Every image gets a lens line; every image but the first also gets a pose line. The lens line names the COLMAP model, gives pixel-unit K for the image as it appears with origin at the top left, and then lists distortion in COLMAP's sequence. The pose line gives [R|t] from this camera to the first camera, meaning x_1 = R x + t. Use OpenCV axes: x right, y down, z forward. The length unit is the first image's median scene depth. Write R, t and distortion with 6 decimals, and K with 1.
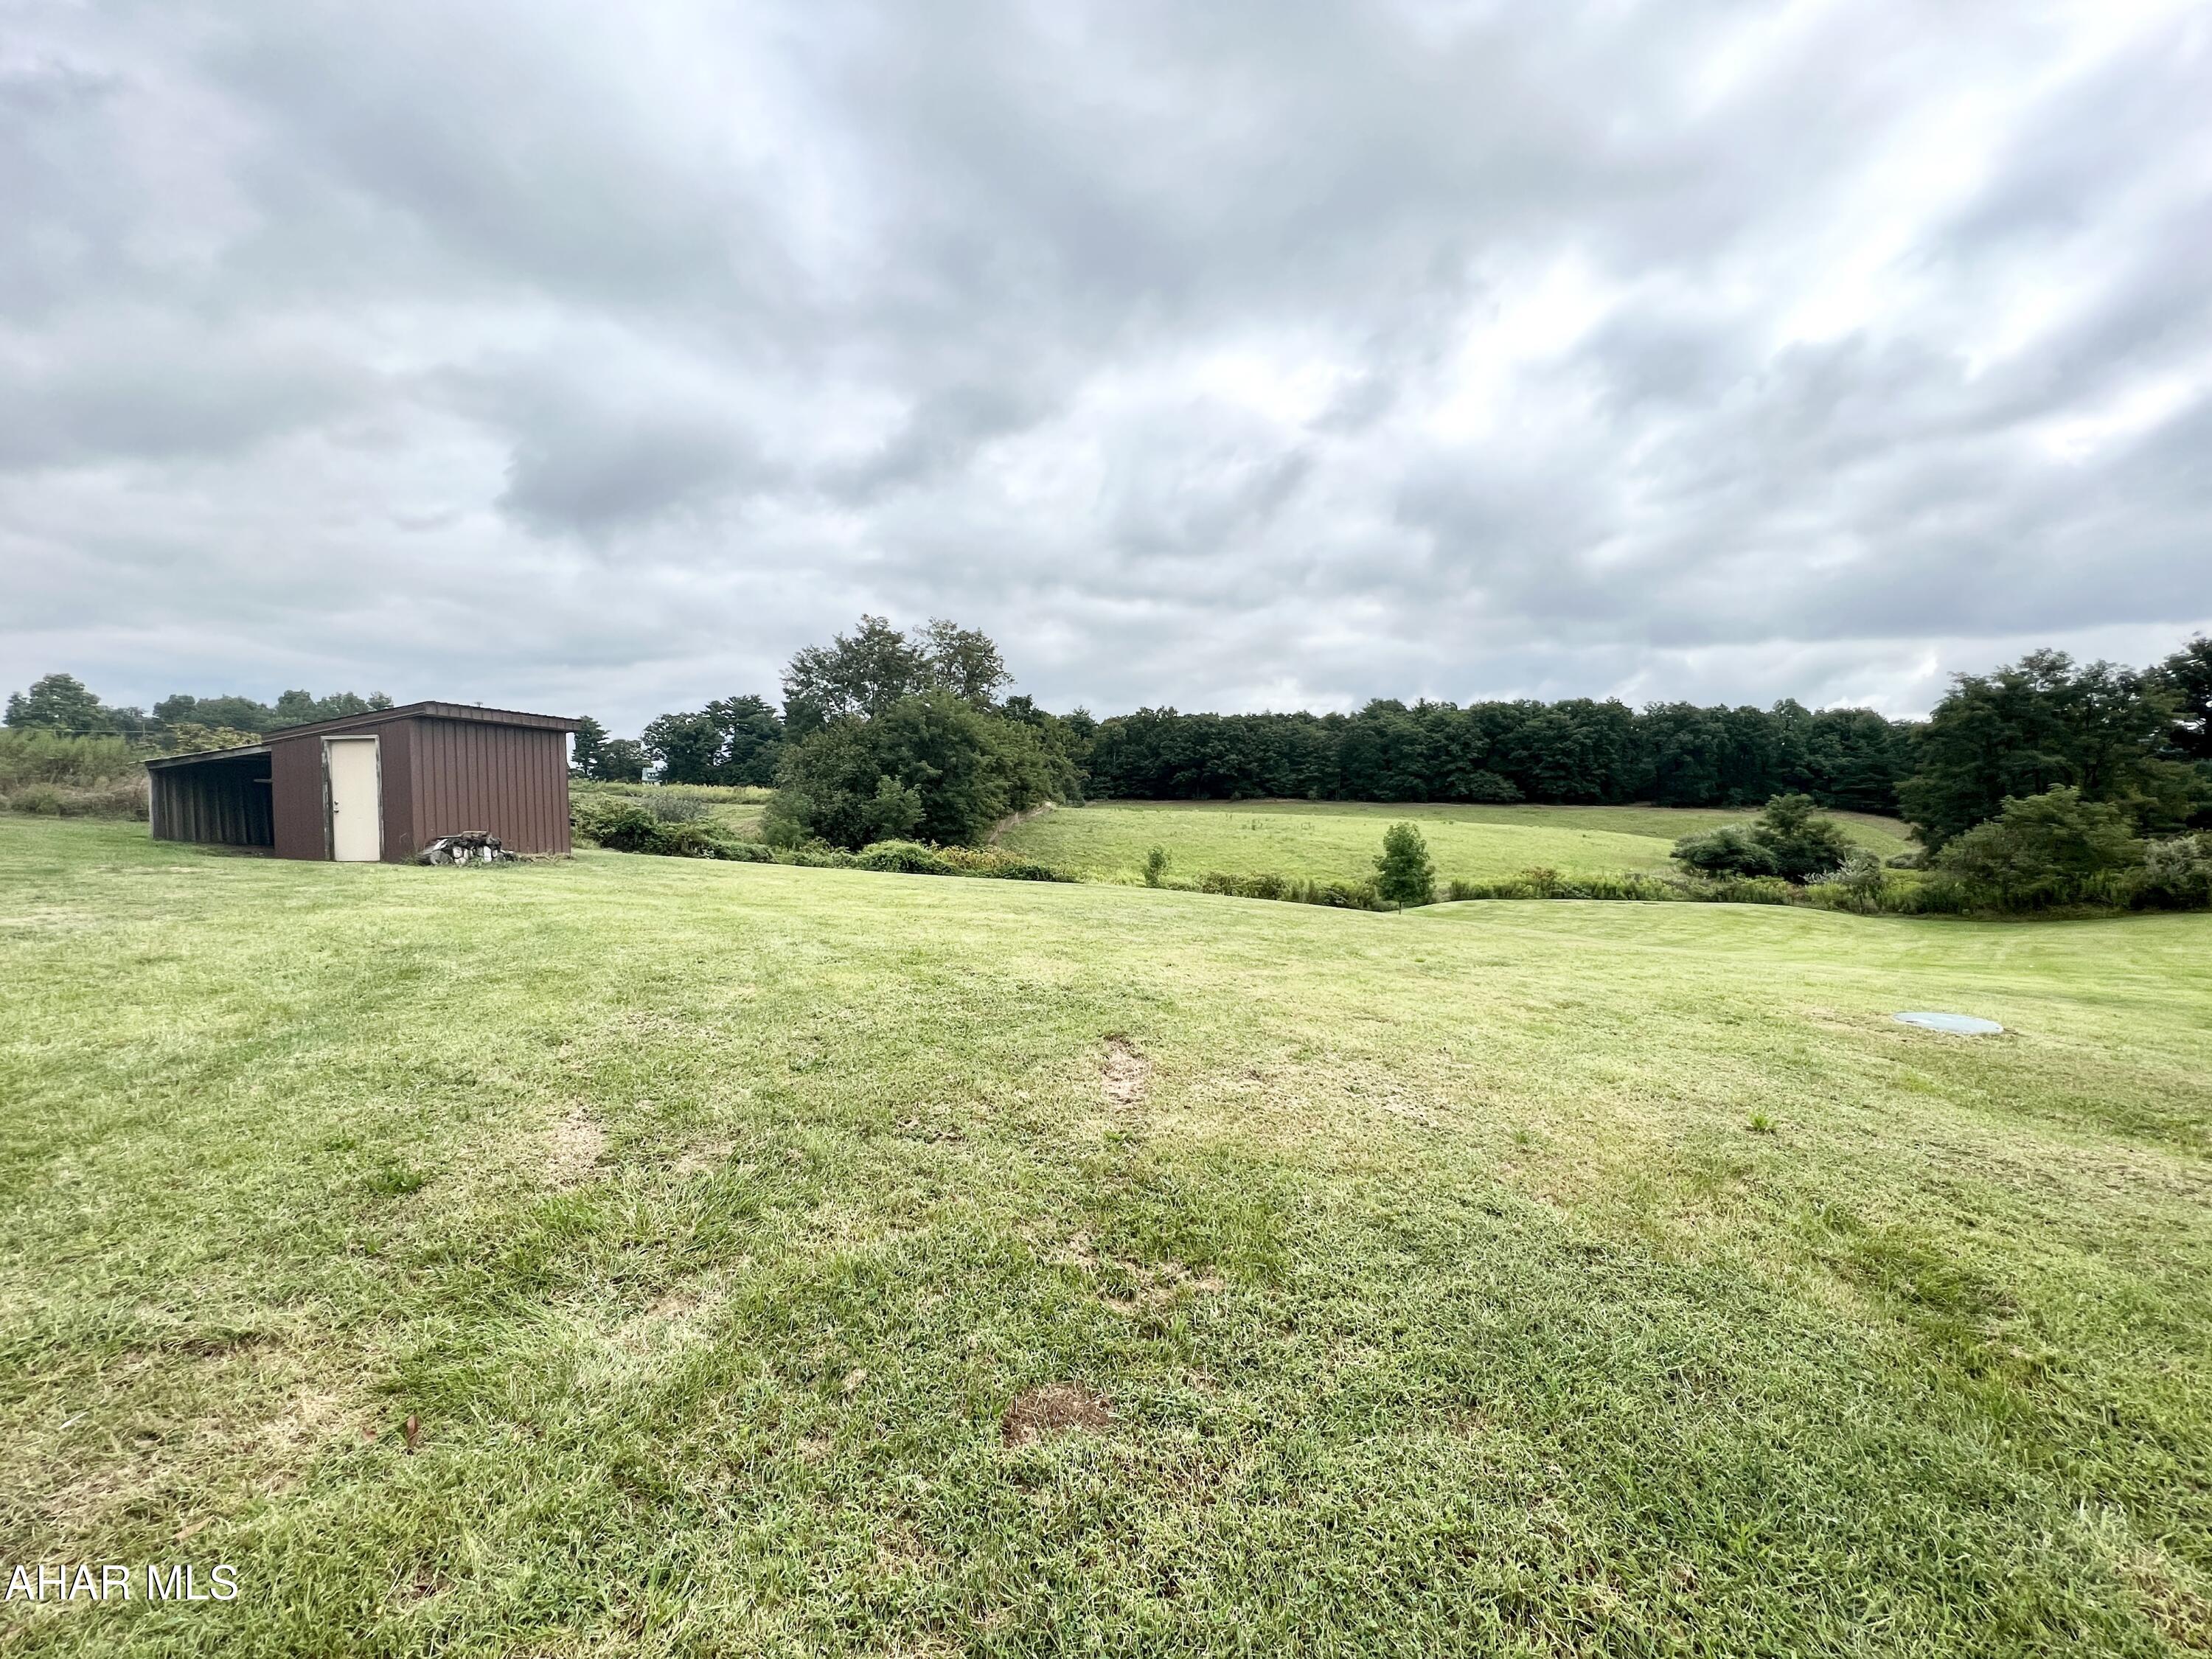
lens RADIAL K [[877.8, 0, 1107.8], [0, 877.8, 862.6], [0, 0, 1]] dist [-0.003141, 0.000253]
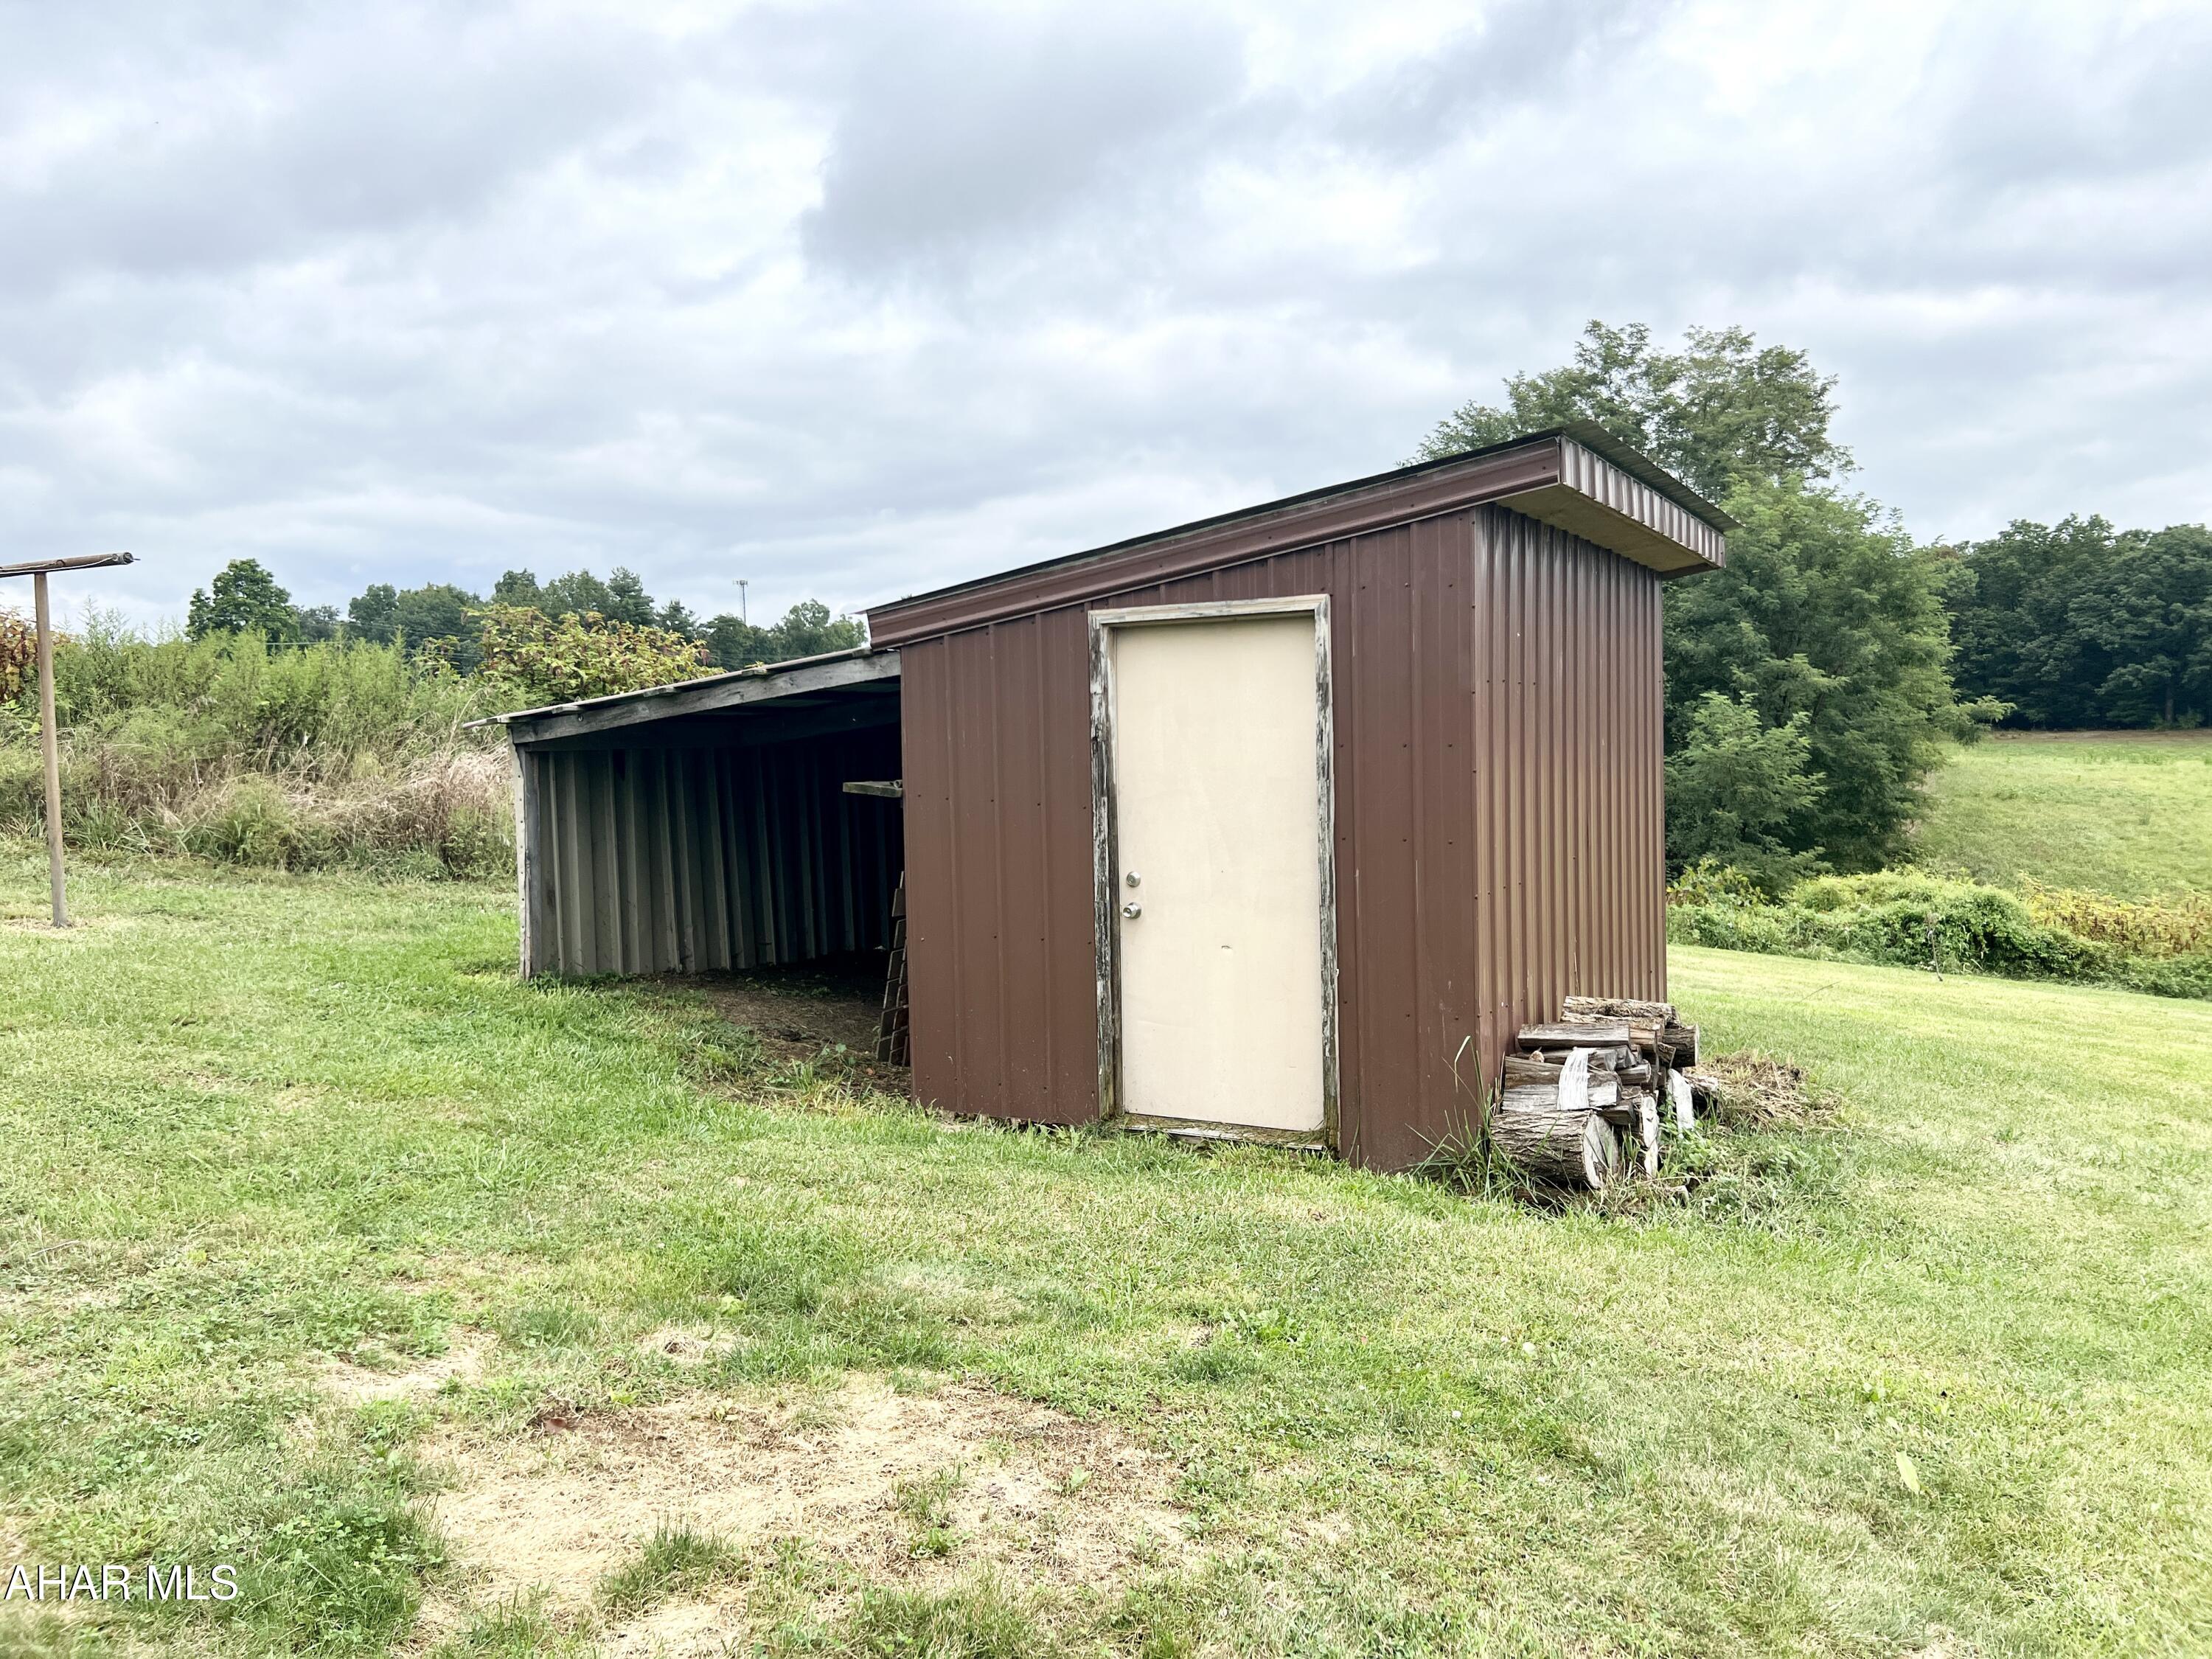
lens RADIAL K [[1677.0, 0, 1090.0], [0, 1677.0, 822.0], [0, 0, 1]] dist [0.005587, -0.006103]
pose [[0.914425, 0.011628, -0.404588, -0.054713], [-0.018664, 0.999735, -0.013451, -0.006049], [0.404325, 0.019851, 0.914400, 0.044662]]
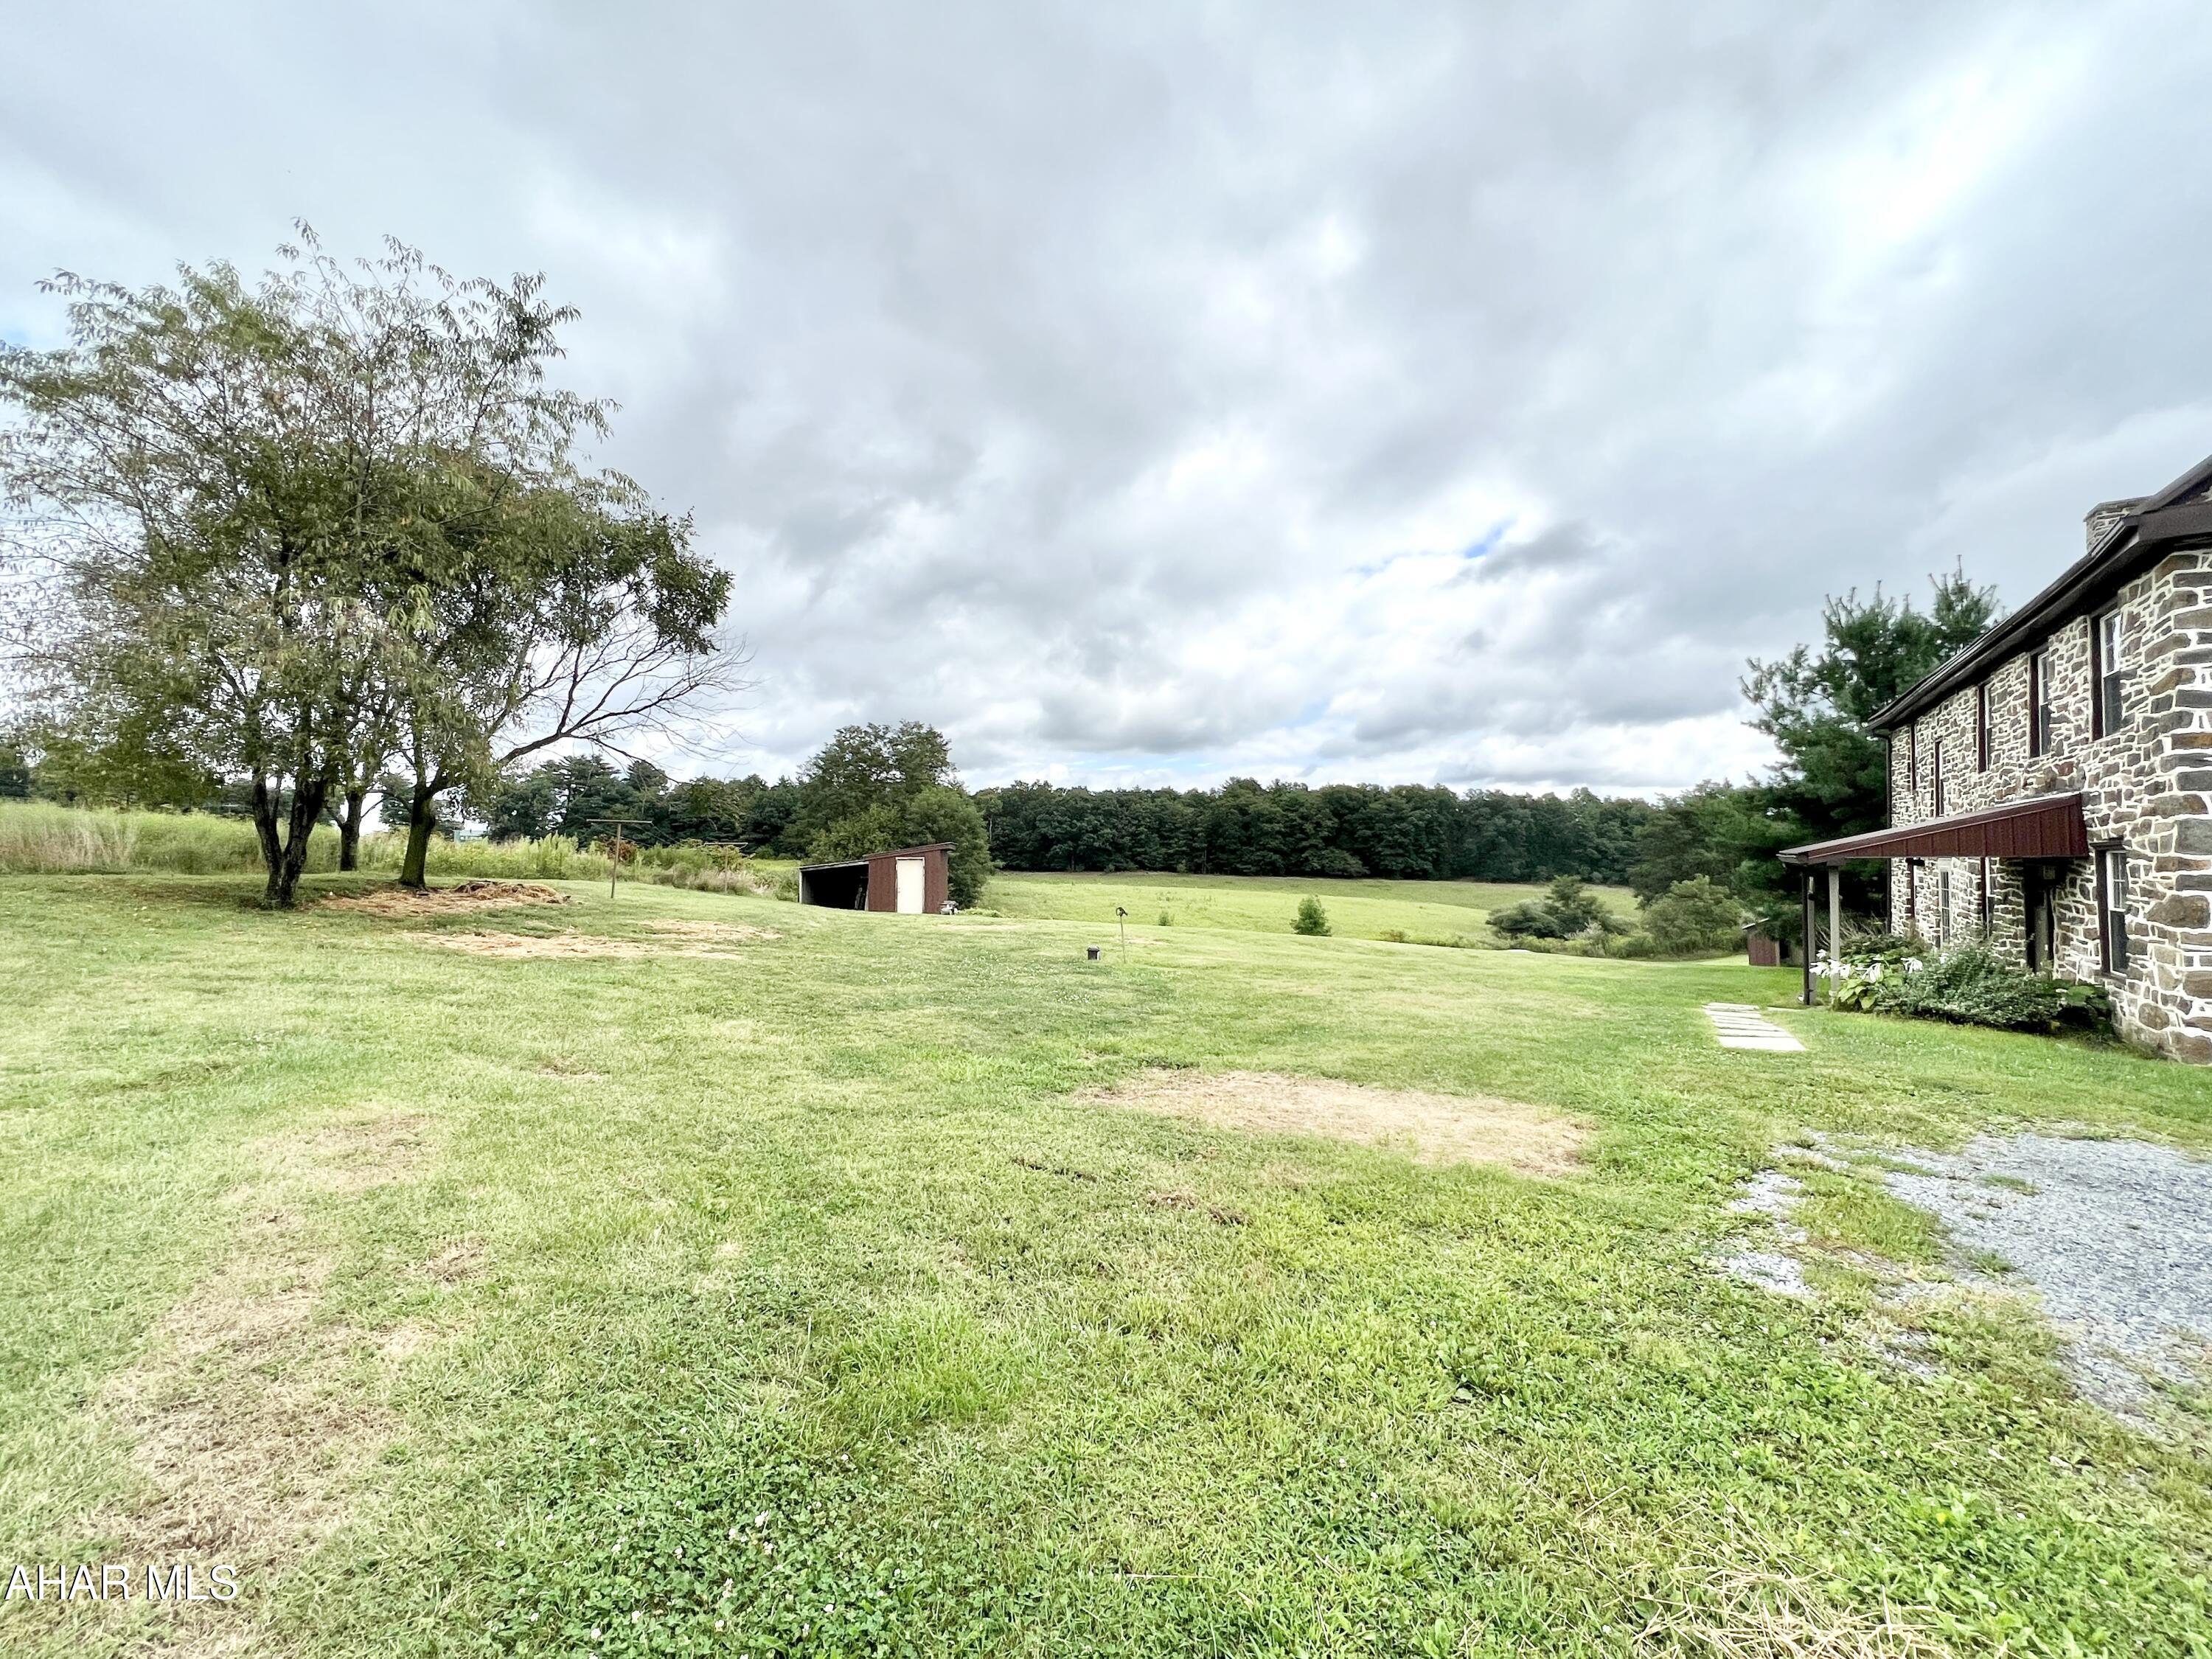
lens RADIAL K [[943.1, 0, 1112.8], [0, 943.1, 839.3], [0, 0, 1]] dist [0.000658, 0.000061]
pose [[0.983313, 0.015551, 0.181256, -0.061196], [0.003104, 0.994761, -0.102181, 0.004519], [-0.181895, 0.101038, 0.978113, -0.111098]]
